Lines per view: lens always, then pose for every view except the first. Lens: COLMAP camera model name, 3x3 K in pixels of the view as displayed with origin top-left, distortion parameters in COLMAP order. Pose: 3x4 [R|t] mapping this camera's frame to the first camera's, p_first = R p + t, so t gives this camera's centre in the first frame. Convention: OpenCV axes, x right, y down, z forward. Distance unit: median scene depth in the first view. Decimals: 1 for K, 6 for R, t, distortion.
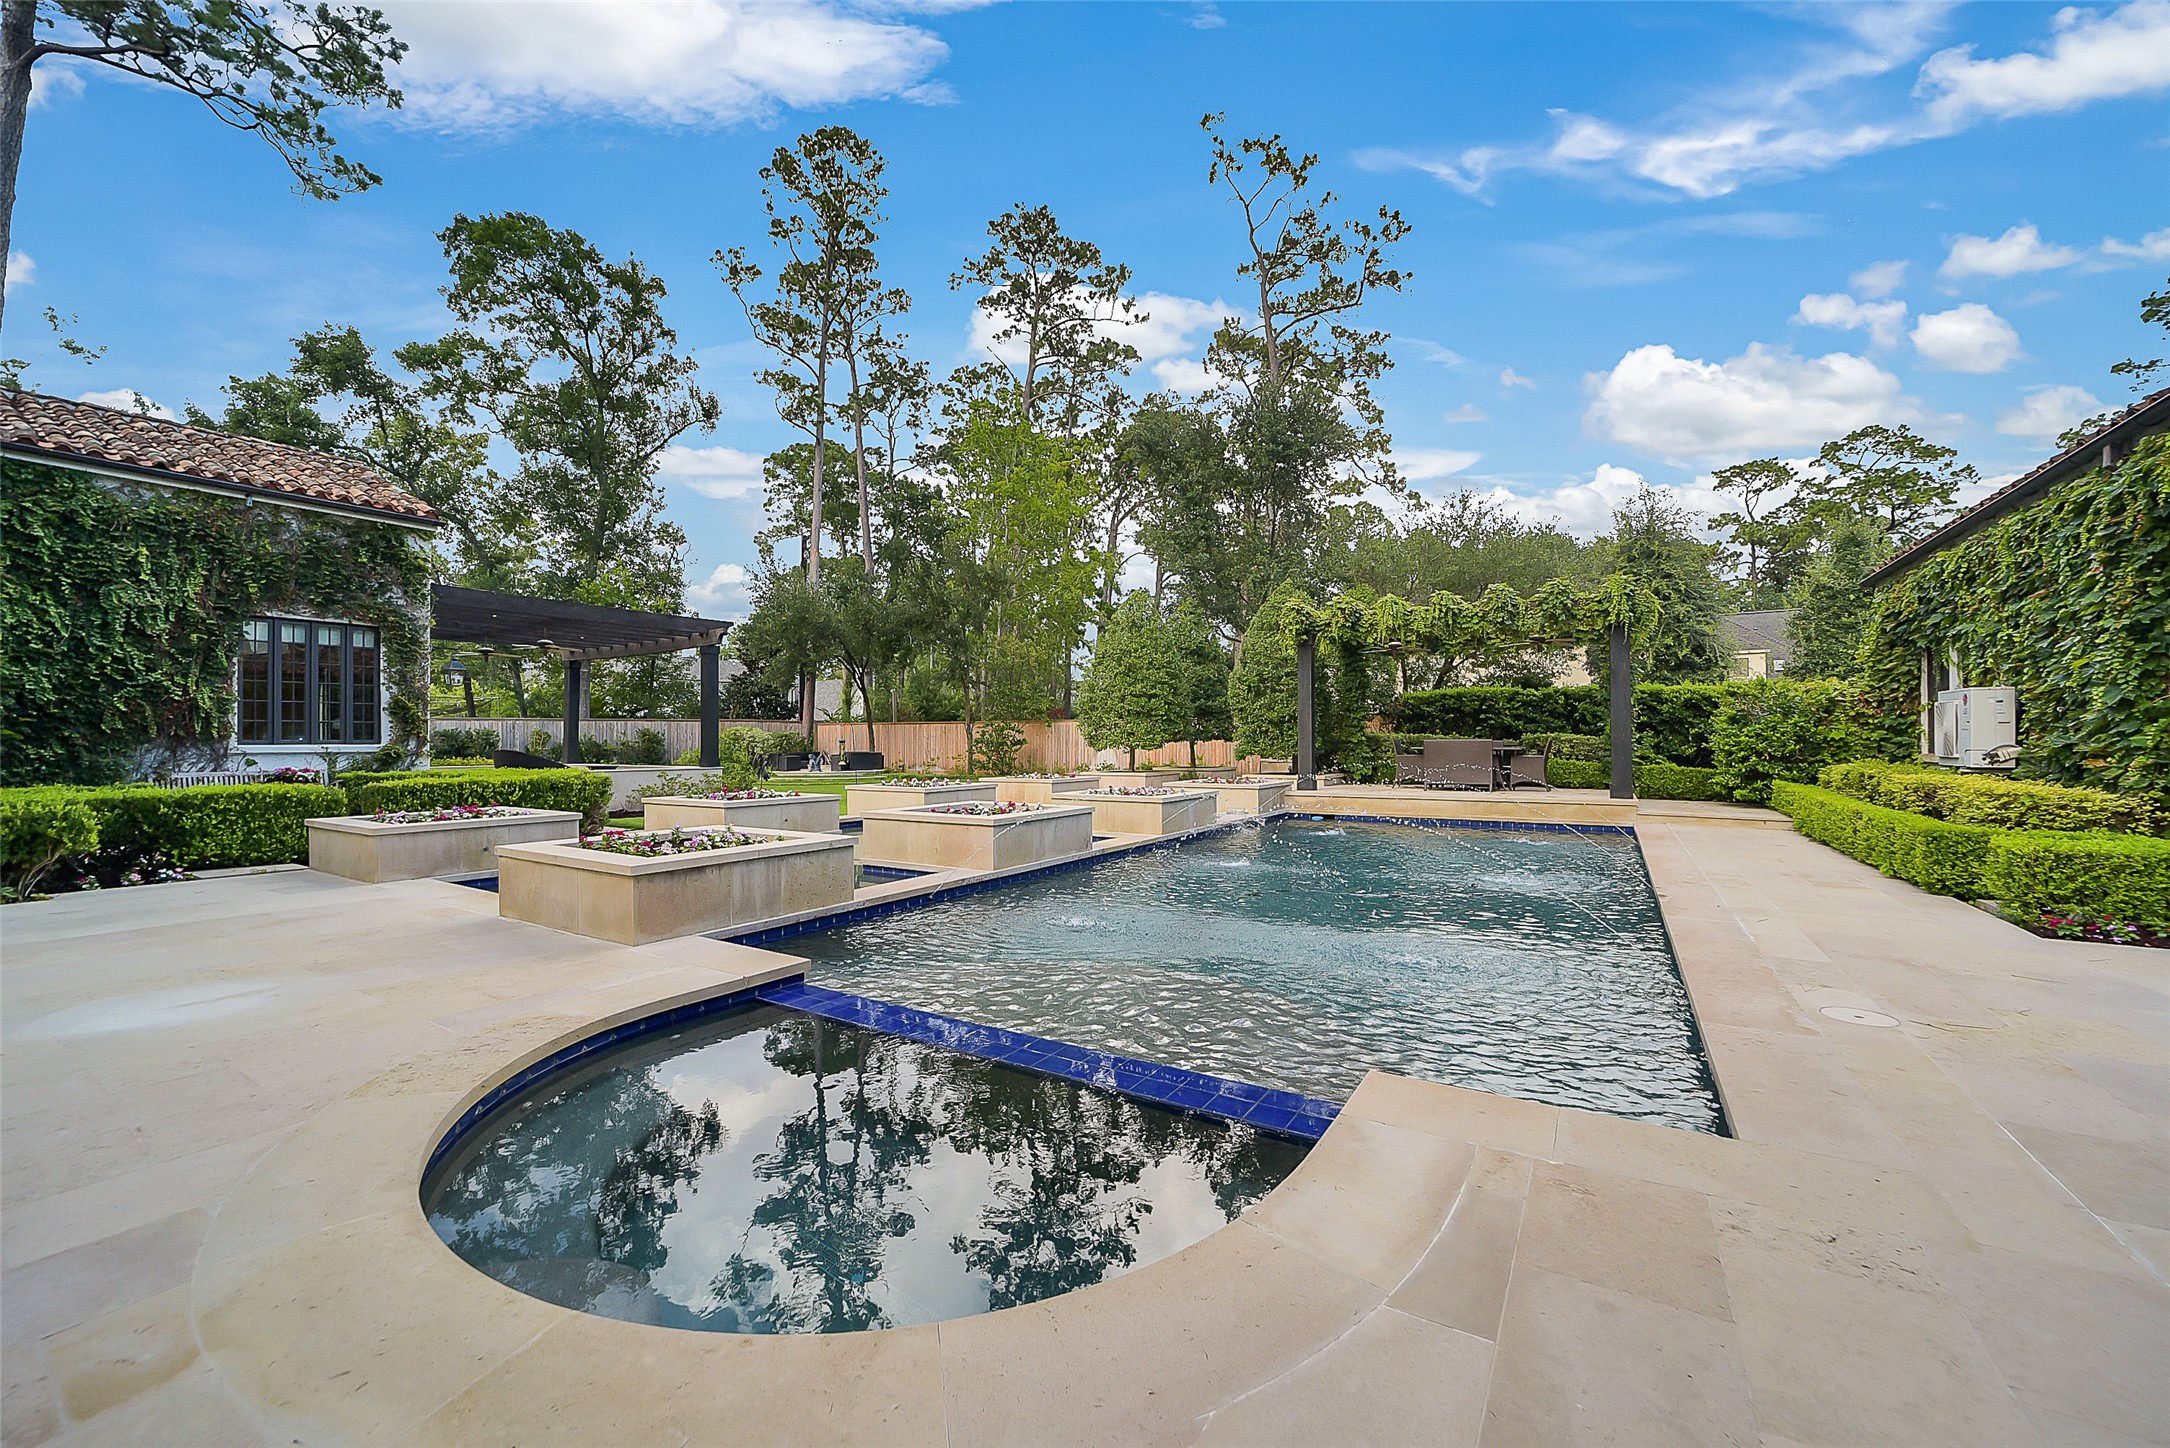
lens RADIAL K [[847.9, 0, 1081.7], [0, 847.9, 729.5], [0, 0, 1]] dist [-0.028819, 0.006466]
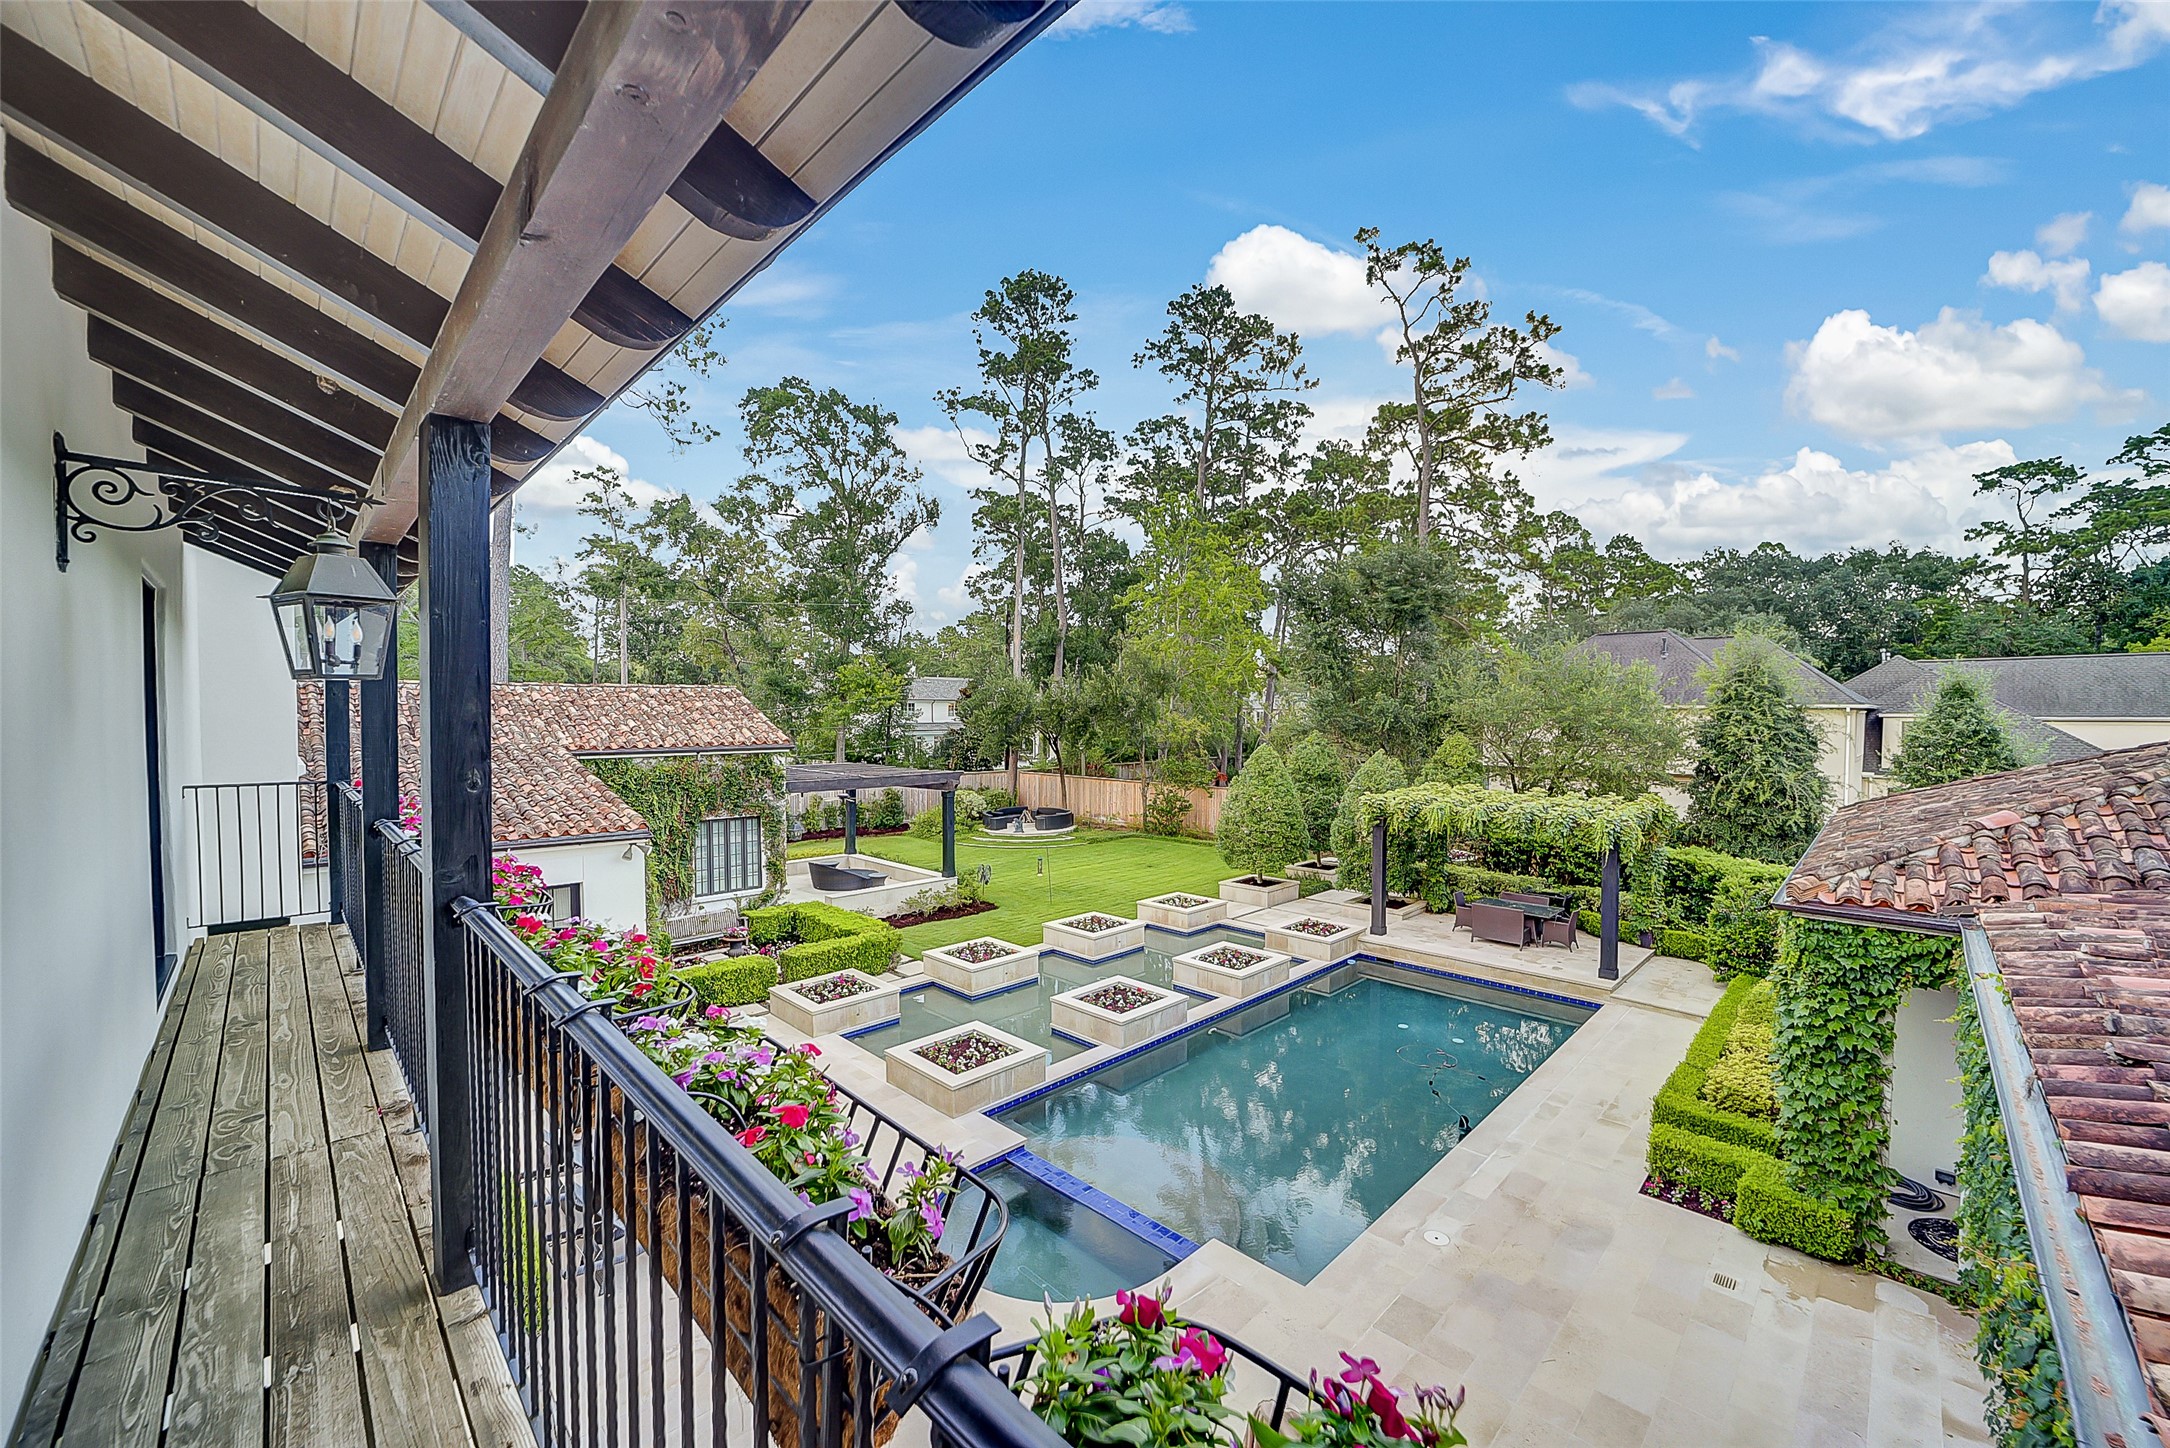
lens RADIAL K [[847.9, 0, 1088.0], [0, 847.9, 729.3], [0, 0, 1]] dist [-0.028819, 0.006466]
pose [[0.976084, 0.009625, -0.217180, 0.031471], [-0.002069, 0.999385, 0.034991, -0.087958], [0.217383, -0.033705, 0.975504, -0.111964]]
